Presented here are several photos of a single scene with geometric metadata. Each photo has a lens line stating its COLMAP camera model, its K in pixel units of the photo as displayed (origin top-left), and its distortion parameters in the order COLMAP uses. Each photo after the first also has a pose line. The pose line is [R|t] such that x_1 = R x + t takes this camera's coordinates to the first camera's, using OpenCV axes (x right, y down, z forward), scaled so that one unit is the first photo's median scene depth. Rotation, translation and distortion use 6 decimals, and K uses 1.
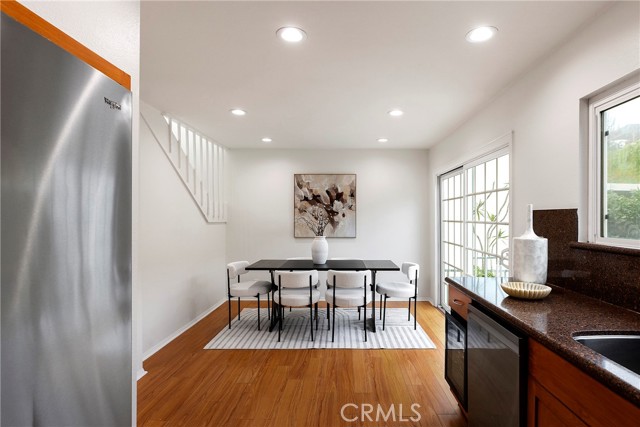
lens RADIAL K [[342.3, 0, 342.4], [0, 342.3, 218.9], [0, 0, 1]] dist [-0.002242, 0.000509]
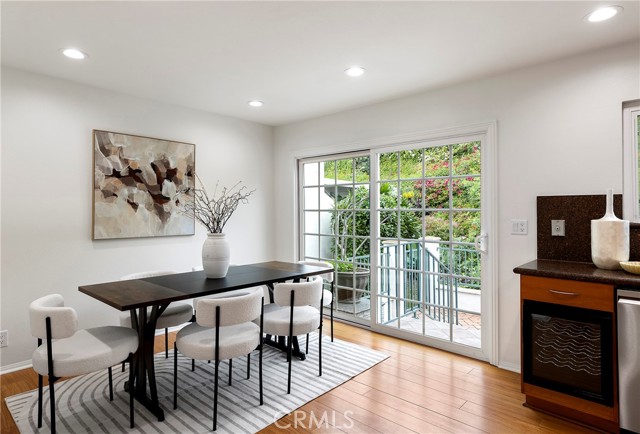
lens RADIAL K [[360.6, 0, 317.1], [0, 360.6, 210.1], [0, 0, 1]] dist [0.000969, -0.000253]
pose [[0.673565, 0.001144, 0.739127, -0.331925], [0.005807, 0.999960, -0.006840, 0.009209], [-0.739105, 0.008899, 0.673532, 0.328011]]
